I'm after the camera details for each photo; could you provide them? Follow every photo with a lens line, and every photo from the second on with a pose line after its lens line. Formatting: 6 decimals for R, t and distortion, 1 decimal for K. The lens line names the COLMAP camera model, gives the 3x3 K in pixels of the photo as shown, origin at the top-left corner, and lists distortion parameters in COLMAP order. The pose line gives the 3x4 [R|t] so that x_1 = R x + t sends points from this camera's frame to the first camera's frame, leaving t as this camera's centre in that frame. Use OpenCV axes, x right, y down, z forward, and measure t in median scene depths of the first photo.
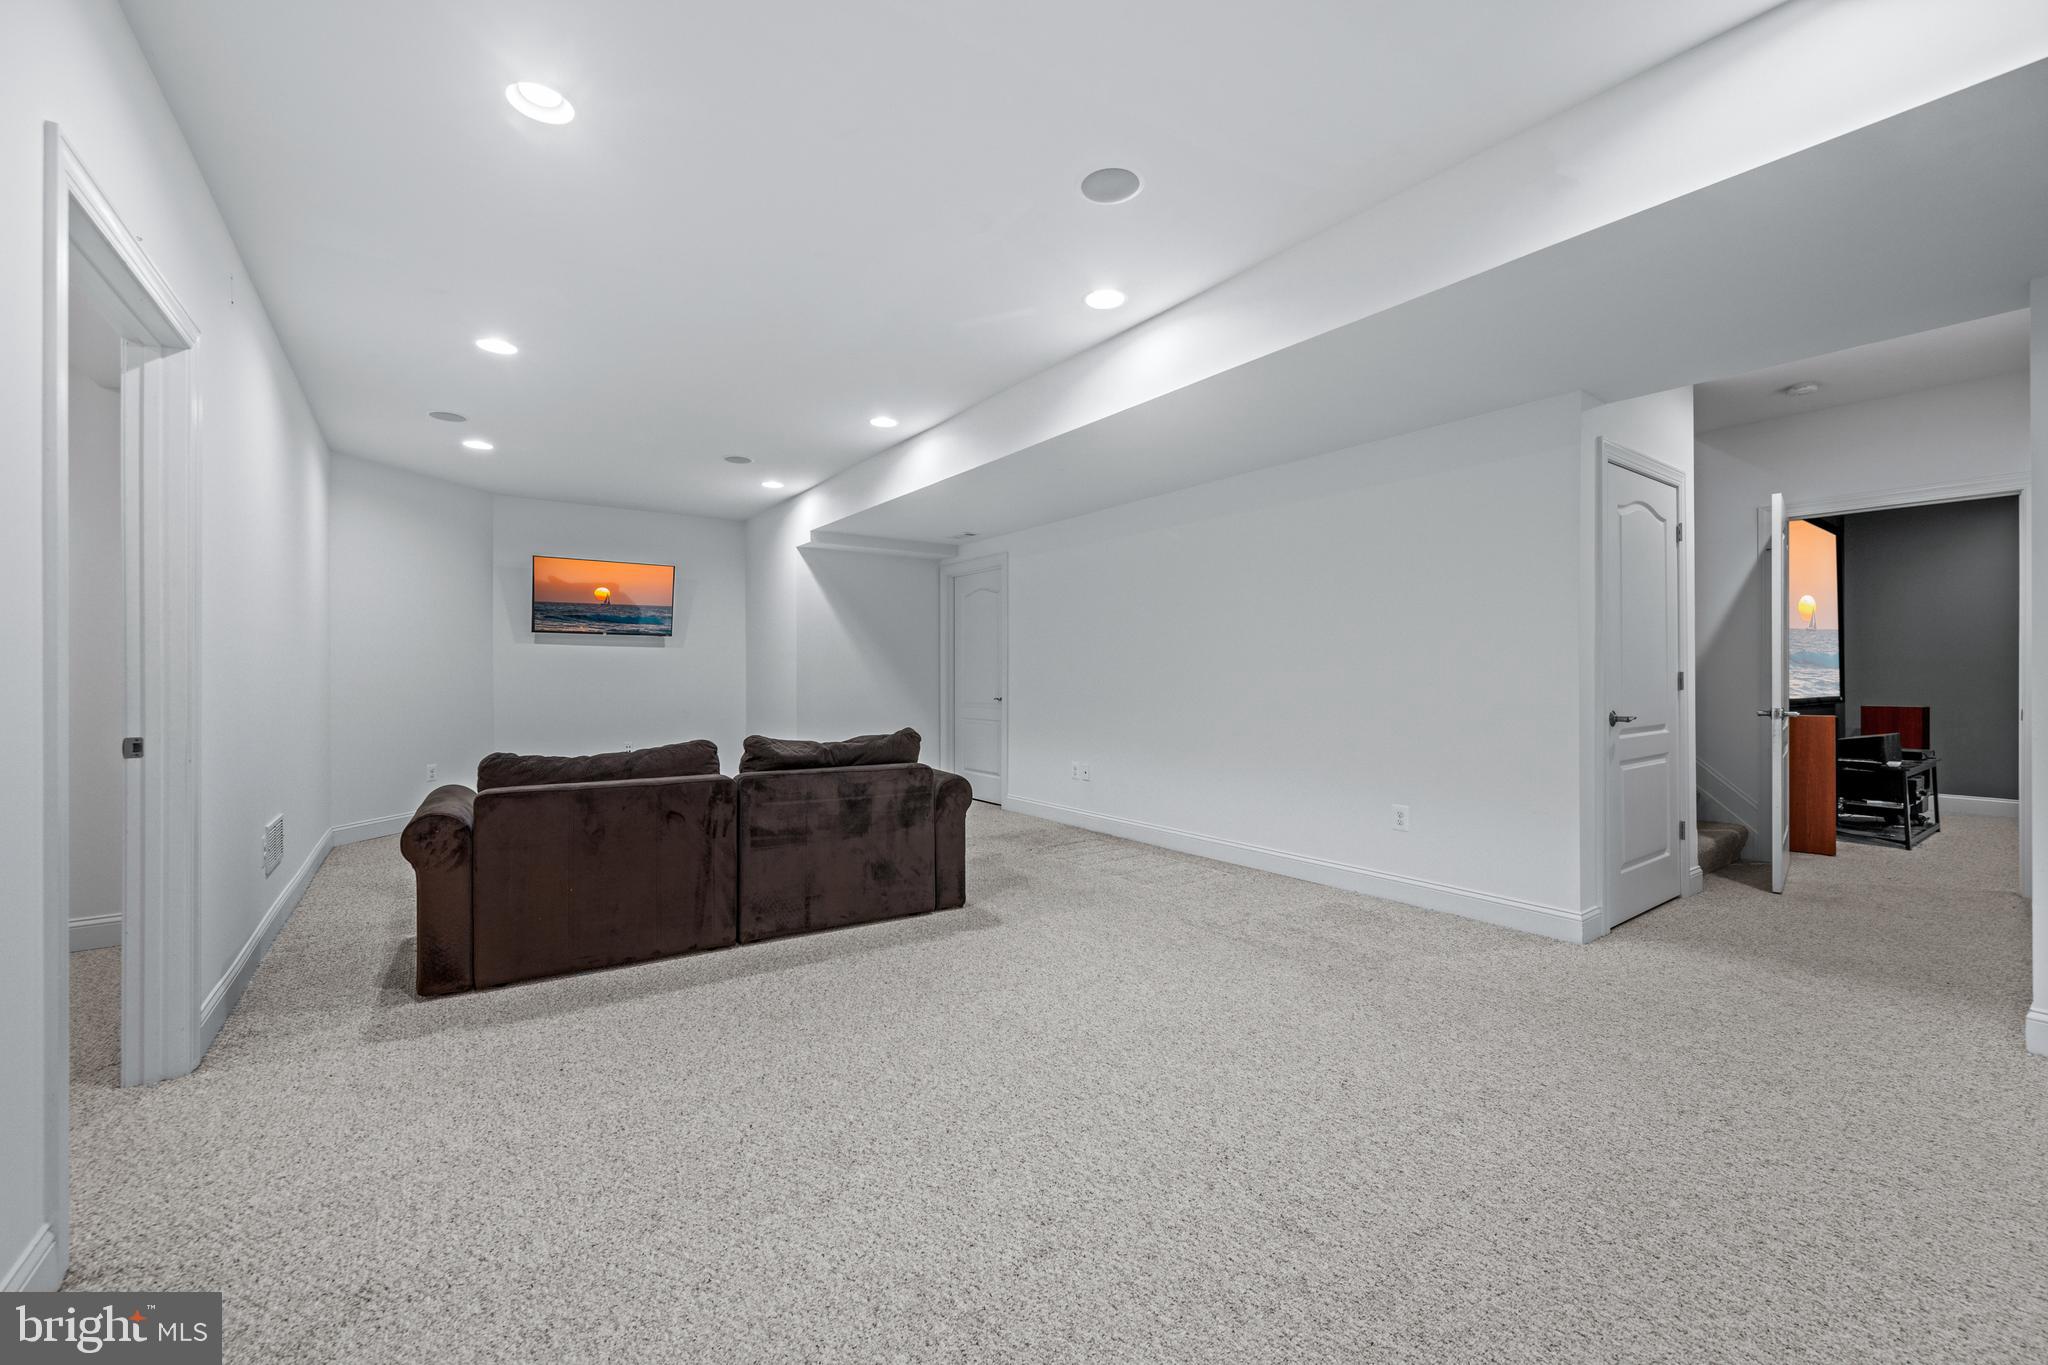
lens RADIAL K [[833.8, 0, 1043.1], [0, 833.8, 676.4], [0, 0, 1]] dist [-0.000494, -0.000061]
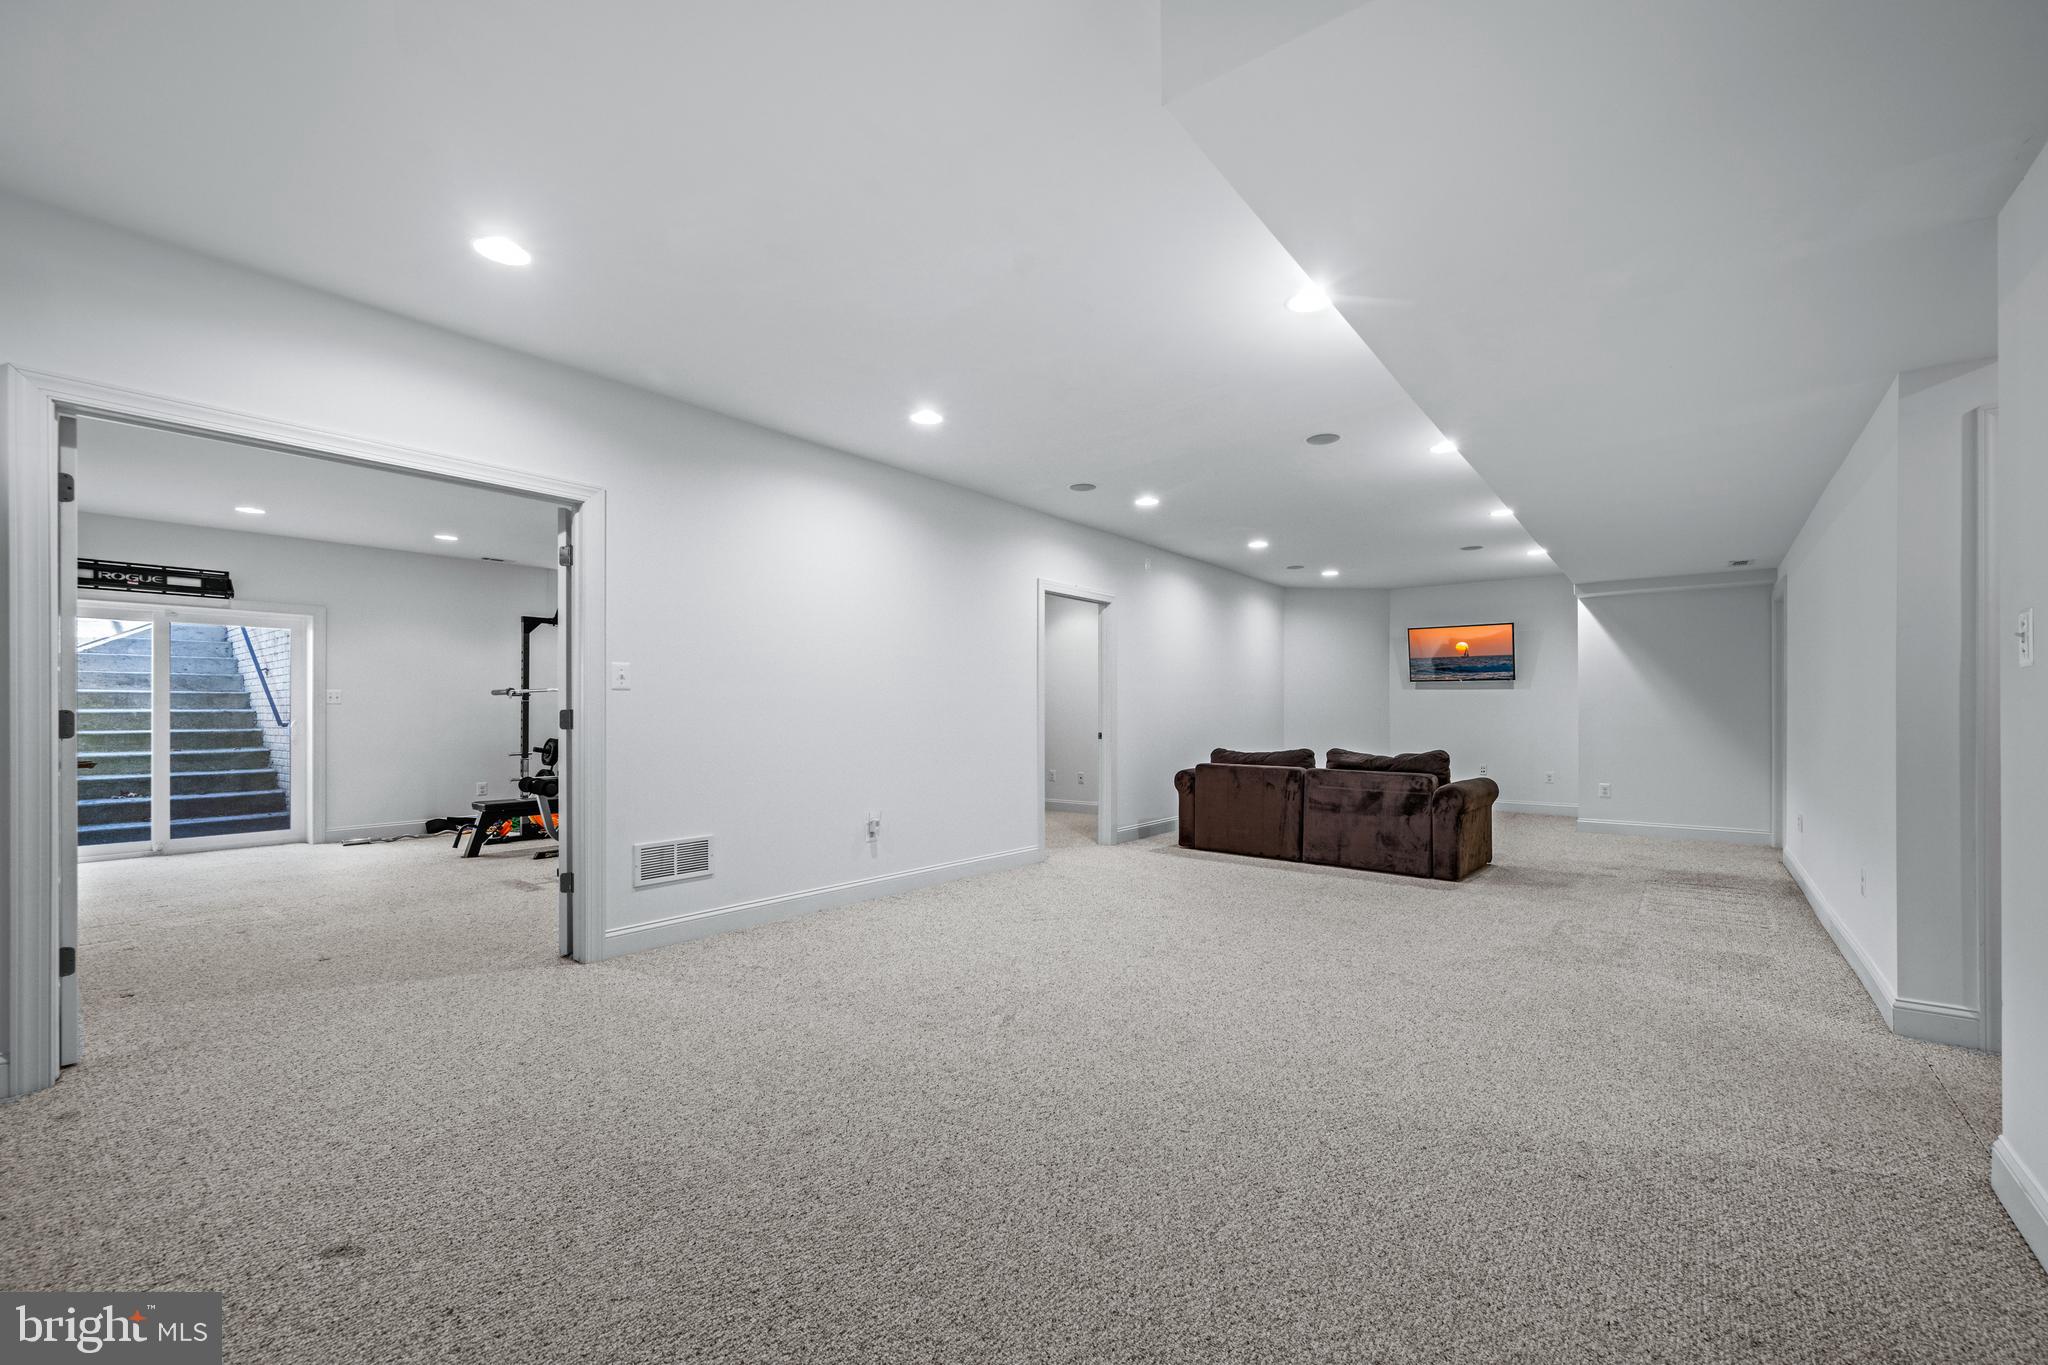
lens RADIAL K [[832.8, 0, 1014.7], [0, 832.8, 688.6], [0, 0, 1]] dist [-0.001281, -0.000052]
pose [[0.272888, -0.023211, -0.961766, 1.137949], [-0.004738, 0.999664, -0.025470, -0.004215], [0.962034, 0.011507, 0.272686, -0.089380]]
